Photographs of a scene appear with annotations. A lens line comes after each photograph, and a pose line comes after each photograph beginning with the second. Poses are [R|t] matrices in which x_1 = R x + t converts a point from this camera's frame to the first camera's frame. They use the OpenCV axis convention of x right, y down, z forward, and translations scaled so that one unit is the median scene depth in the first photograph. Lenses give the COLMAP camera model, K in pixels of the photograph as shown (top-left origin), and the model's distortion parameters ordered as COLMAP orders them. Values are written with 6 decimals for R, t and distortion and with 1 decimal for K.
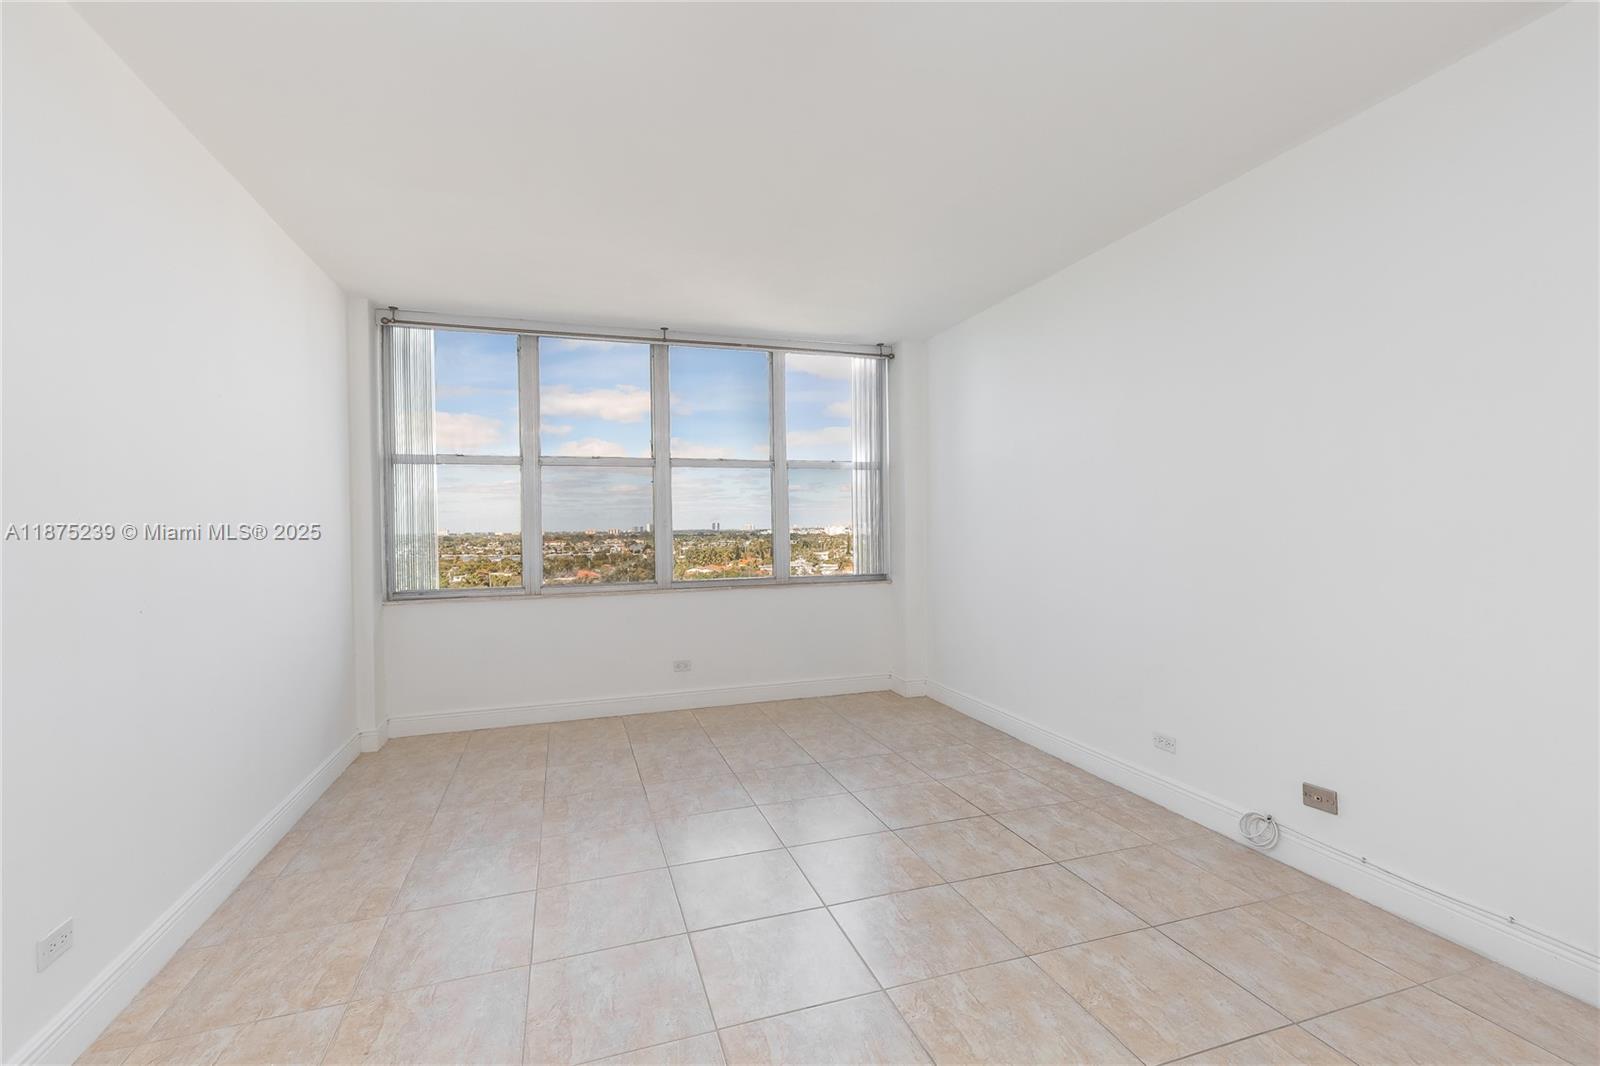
lens RADIAL K [[723.5, 0, 787.4], [0, 723.5, 523.8], [0, 0, 1]] dist [0.007269, -0.001574]
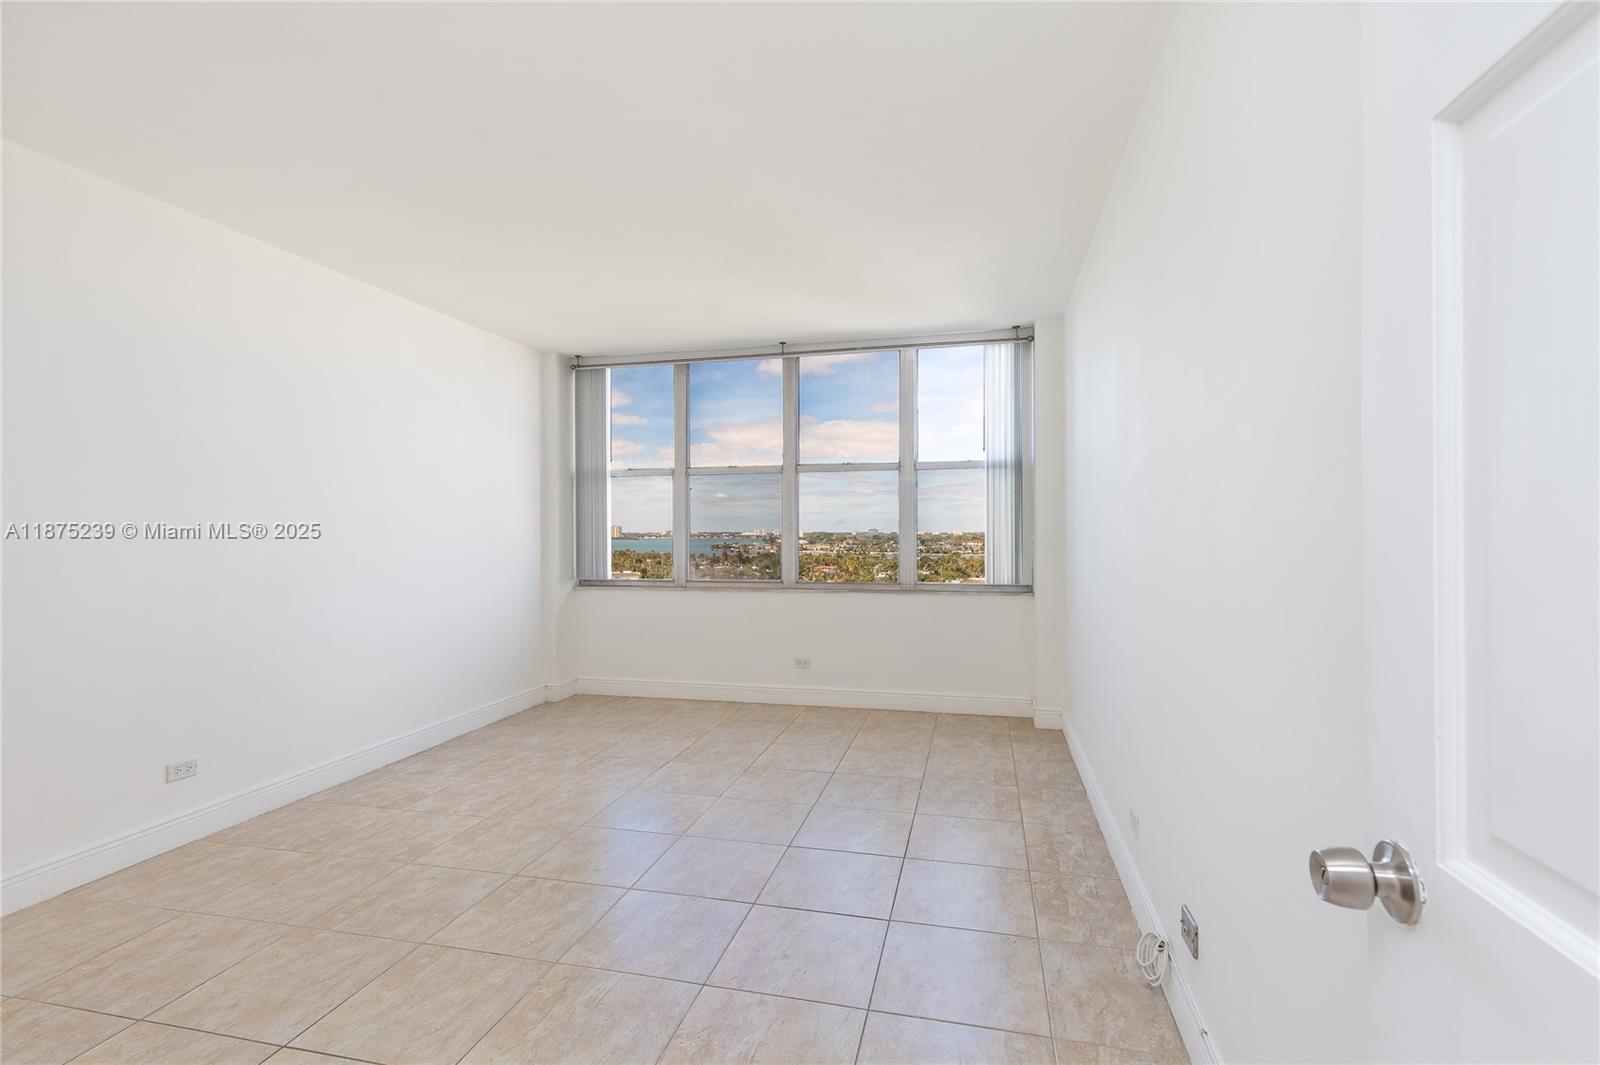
lens RADIAL K [[723.5, 0, 786.8], [0, 723.5, 520.2], [0, 0, 1]] dist [0.007269, -0.001574]
pose [[0.848223, 0.002596, -0.529633, 0.401090], [-0.005424, 0.999978, -0.003786, -0.006288], [0.529612, 0.006084, 0.848218, 0.104764]]
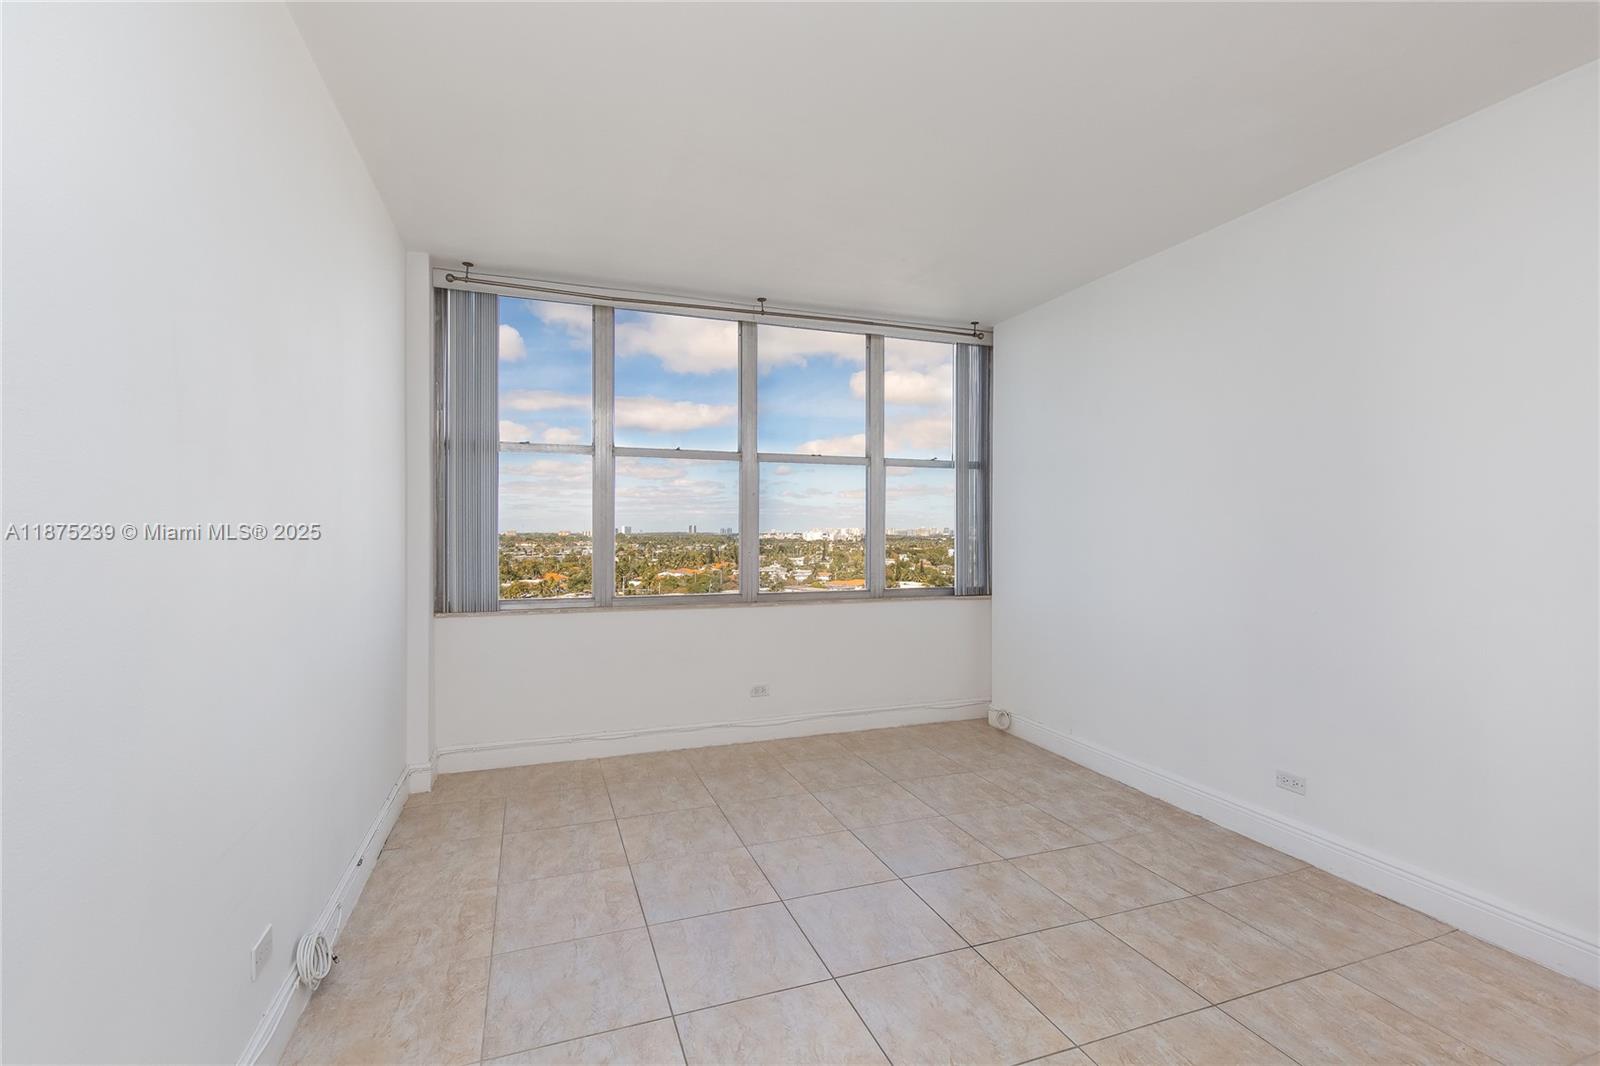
lens RADIAL K [[723.5, 0, 814.9], [0, 723.5, 539.3], [0, 0, 1]] dist [0.007269, -0.001574]
pose [[0.996967, 0.016342, 0.076090, -0.164681], [-0.017430, 0.999755, 0.013658, 0.001549], [-0.075848, -0.014943, 0.997007, 0.127468]]
